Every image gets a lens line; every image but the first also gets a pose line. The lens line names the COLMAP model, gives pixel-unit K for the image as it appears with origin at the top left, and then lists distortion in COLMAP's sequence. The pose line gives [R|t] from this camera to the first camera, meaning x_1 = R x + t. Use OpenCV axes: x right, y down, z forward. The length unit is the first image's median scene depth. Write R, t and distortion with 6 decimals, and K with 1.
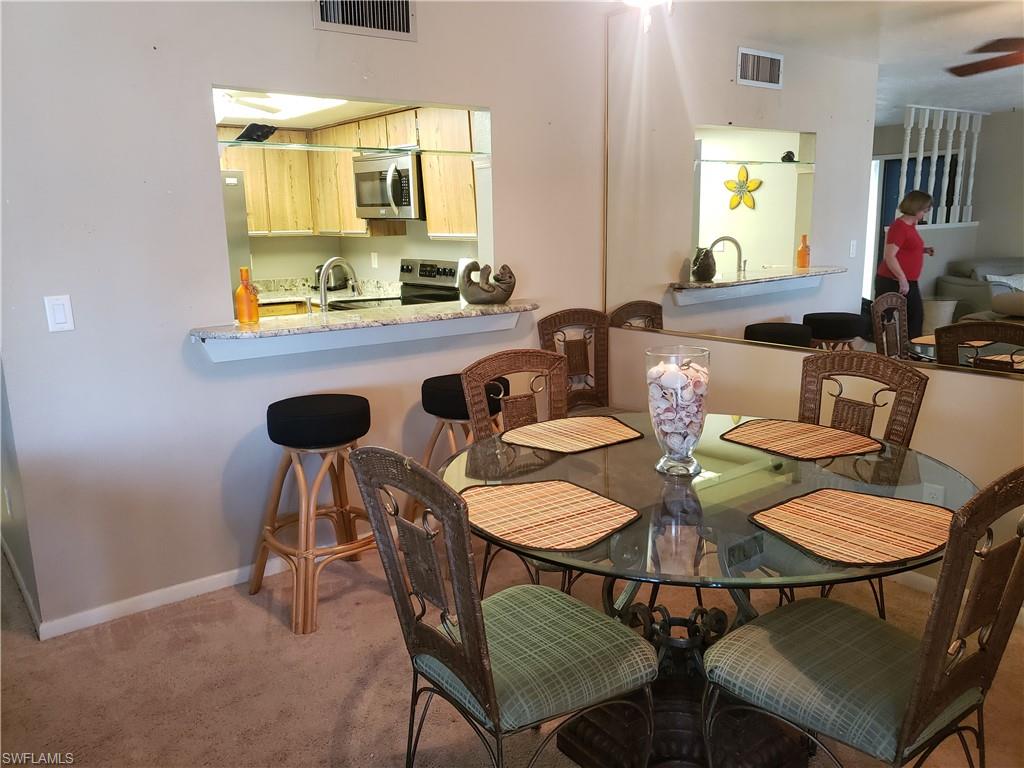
lens RADIAL K [[800.5, 0, 512.0], [0, 800.5, 384.0], [0, 0, 1]] dist [0.036087, 0.000019]
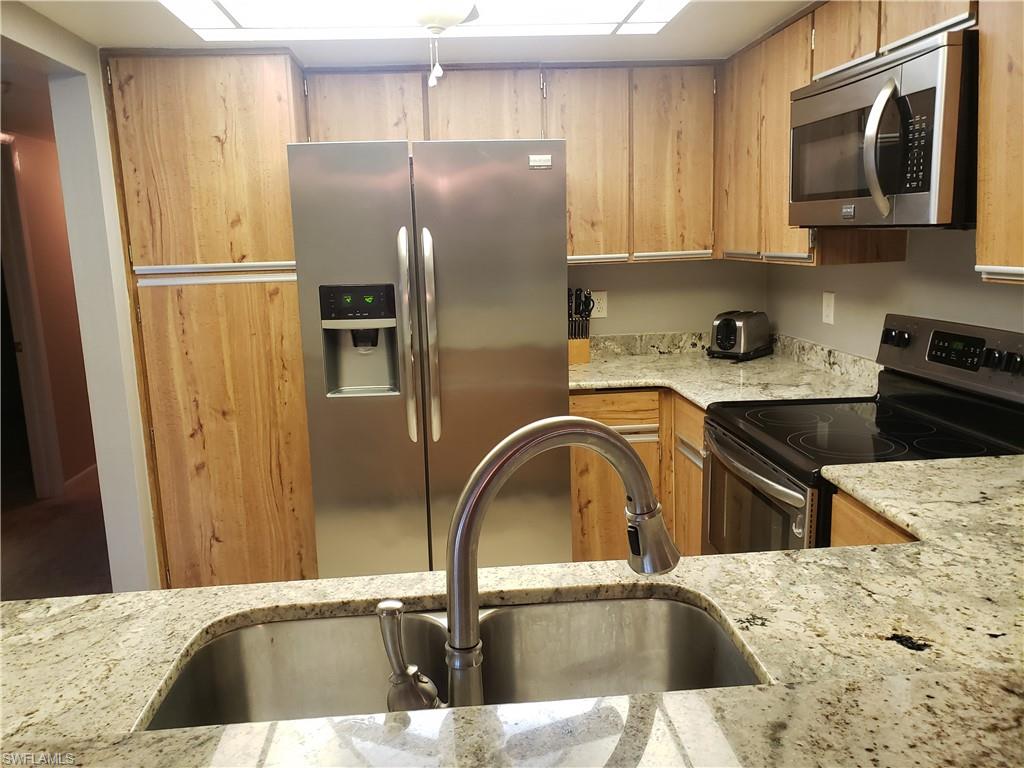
lens RADIAL K [[800.5, 0, 512.0], [0, 800.5, 384.0], [0, 0, 1]] dist [0.036087, 0.000019]
pose [[0.841658, 0.086950, -0.532964, -0.073540], [-0.090383, 0.995712, 0.019711, -0.111635], [0.532393, 0.031581, 0.845908, 0.529435]]
